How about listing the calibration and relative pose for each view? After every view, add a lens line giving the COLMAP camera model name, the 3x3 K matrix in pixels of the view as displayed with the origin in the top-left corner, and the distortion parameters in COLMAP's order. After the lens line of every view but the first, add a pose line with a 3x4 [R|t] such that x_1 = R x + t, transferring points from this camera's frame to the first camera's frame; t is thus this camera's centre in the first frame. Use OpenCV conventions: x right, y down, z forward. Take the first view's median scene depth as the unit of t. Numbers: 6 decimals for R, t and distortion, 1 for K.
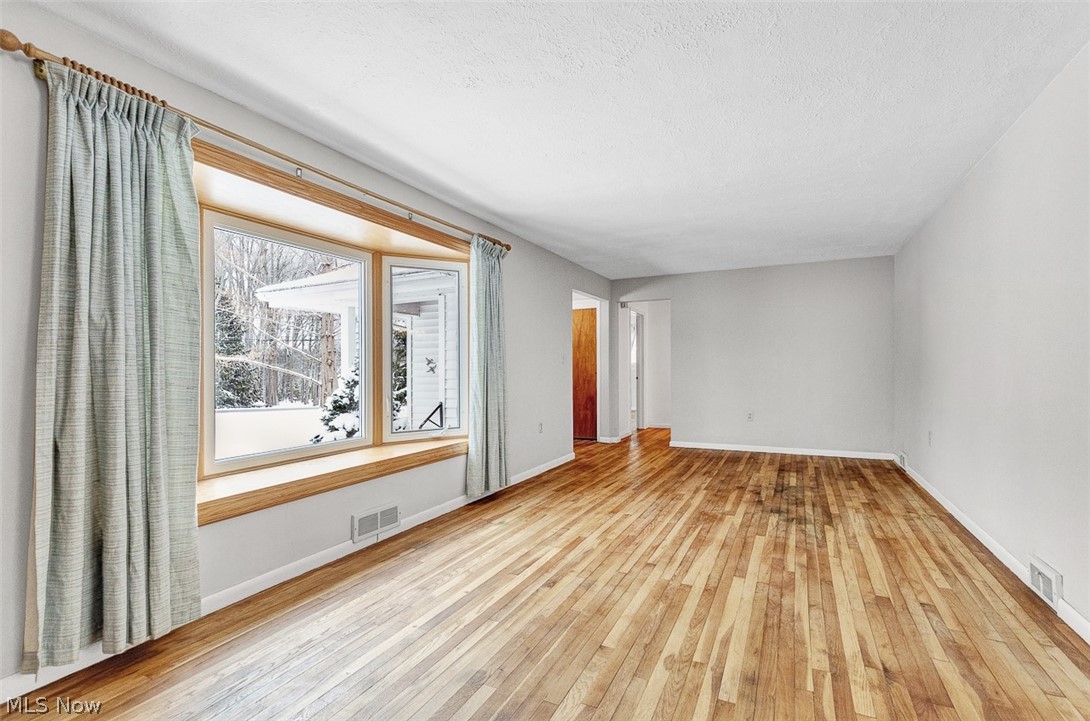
lens RADIAL K [[498.1, 0, 555.8], [0, 498.1, 364.4], [0, 0, 1]] dist [0.006721, -0.000830]
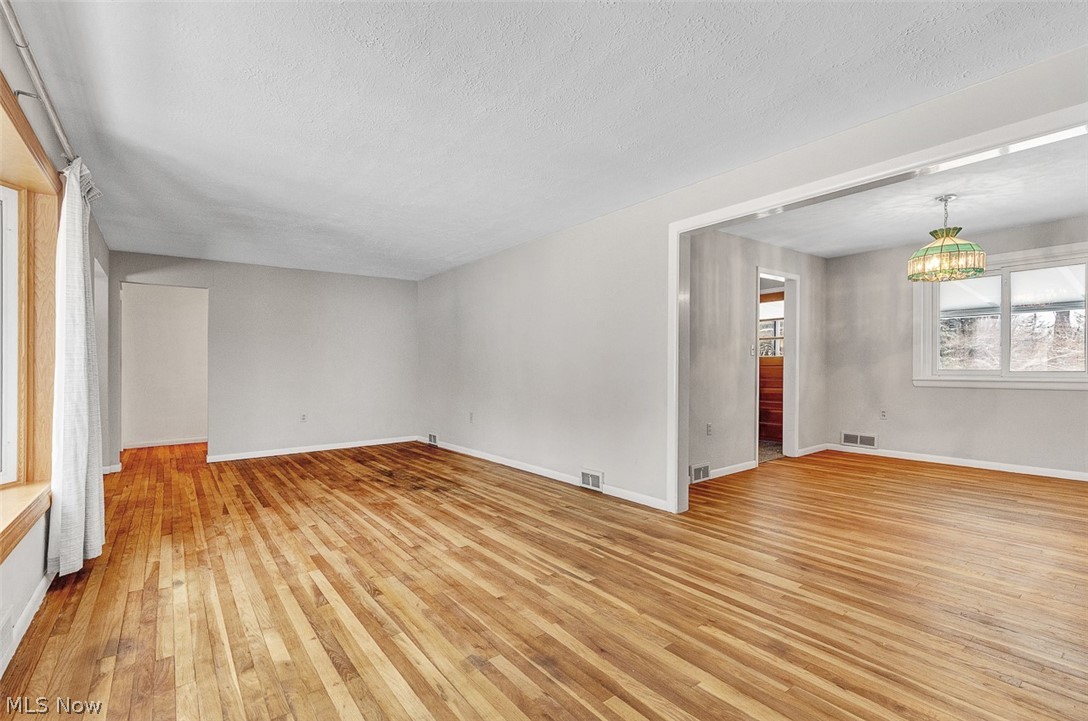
lens RADIAL K [[494.8, 0, 545.9], [0, 494.8, 374.7], [0, 0, 1]] dist [0.007861, -0.001182]
pose [[0.452351, -0.012094, 0.891758, -0.577949], [0.000196, 0.999909, 0.013461, 0.008171], [-0.891840, -0.005915, 0.452312, 0.231091]]
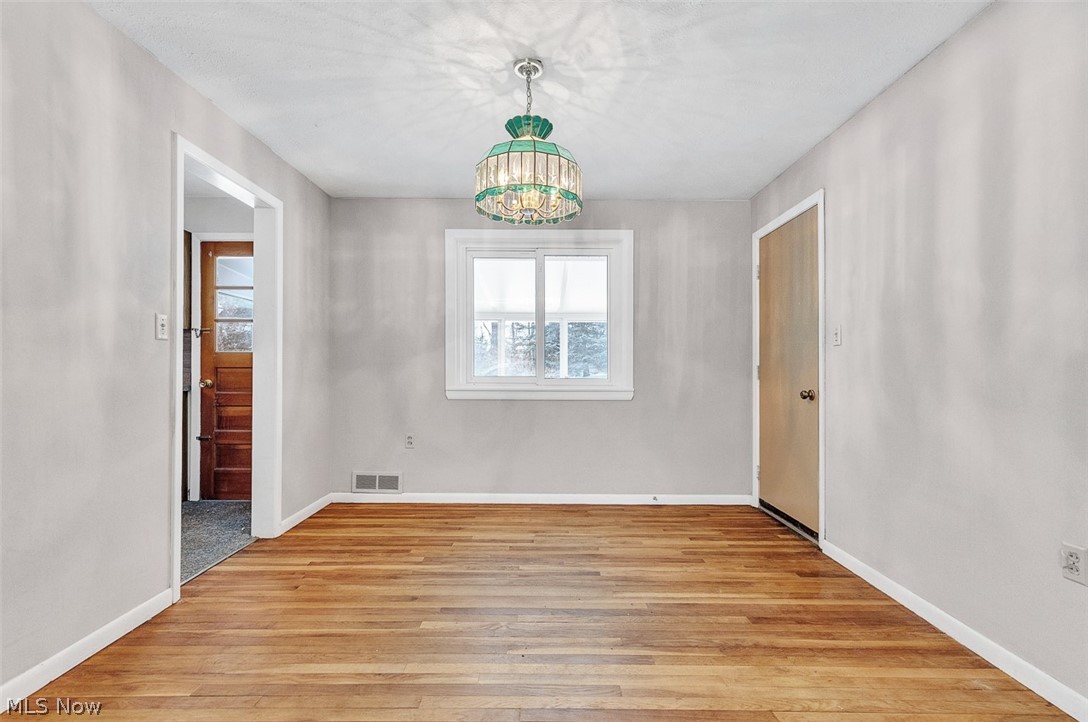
lens RADIAL K [[494.8, 0, 545.9], [0, 494.8, 375.2], [0, 0, 1]] dist [0.007861, -0.001182]
pose [[-0.437191, -0.001642, 0.899367, 0.363778], [-0.004724, 0.999989, -0.000471, 0.012877], [-0.899356, -0.004455, -0.437194, 0.184140]]
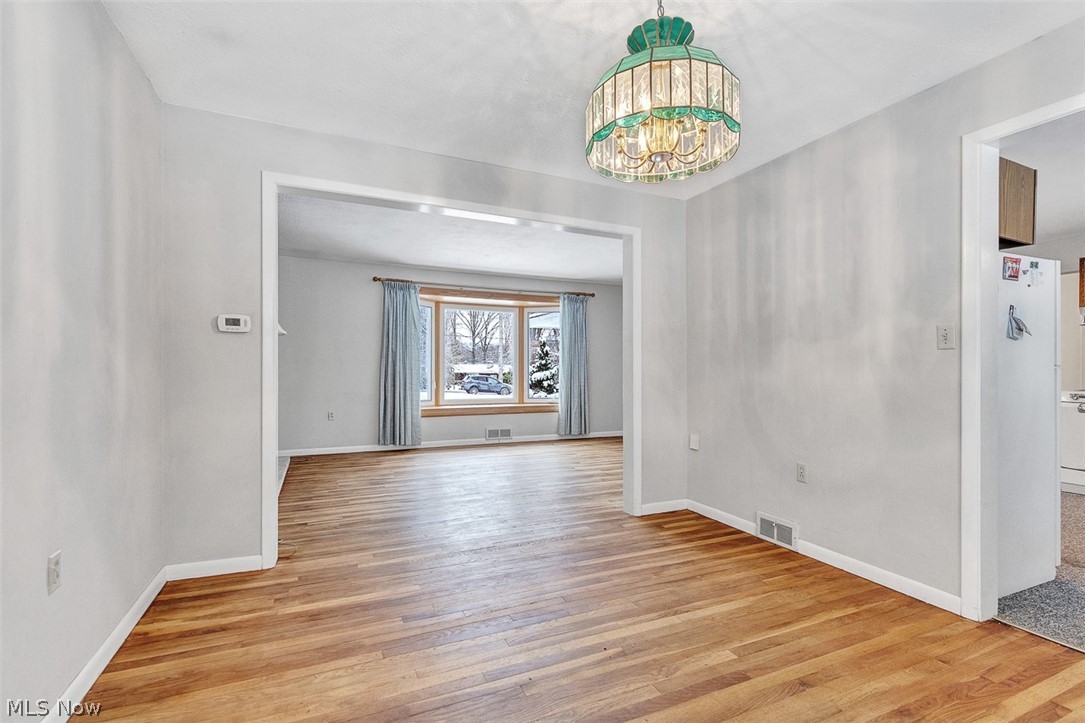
lens RADIAL K [[496.4, 0, 542.5], [0, 496.4, 361.5], [0, 0, 1]] dist [0.003047, 0.000002]
pose [[0.762681, 0.008370, -0.646721, 1.238303], [-0.010293, 0.999947, 0.000802, -0.010652], [0.646693, 0.006045, 0.762726, -0.570129]]
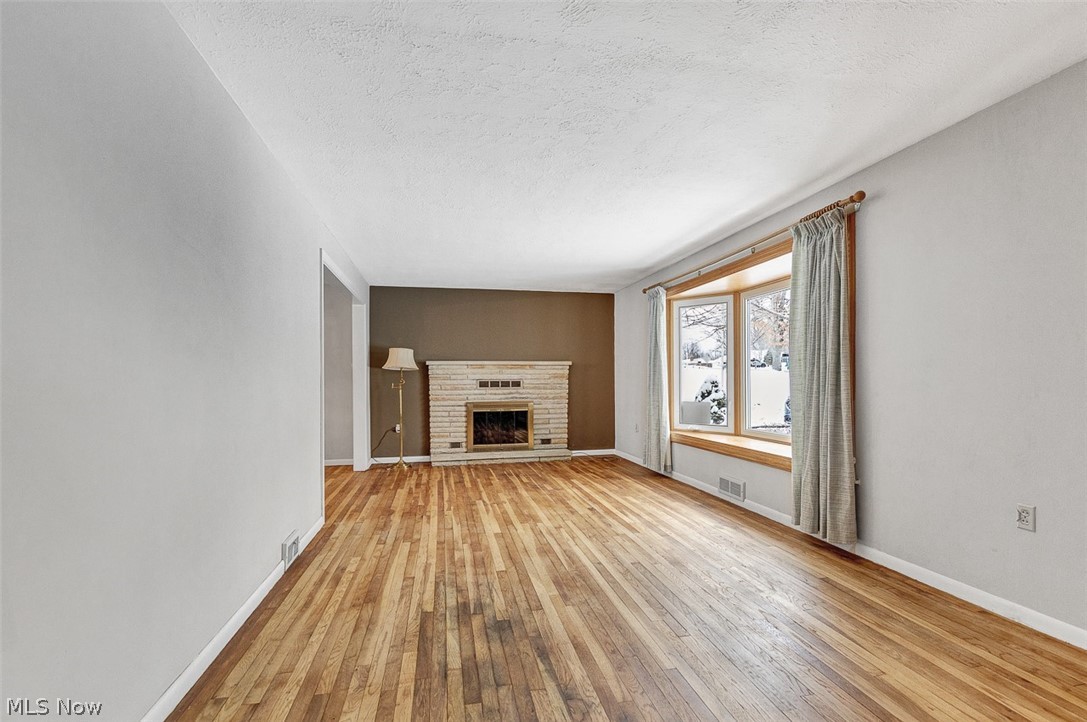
lens RADIAL K [[494.4, 0, 545.4], [0, 494.4, 375.2], [0, 0, 1]] dist [0.007861, -0.001182]
pose [[-0.791795, 0.009264, -0.610716, 0.926055], [0.020178, 0.999736, -0.010997, 0.002295], [0.610453, -0.021030, -0.791773, 1.835002]]
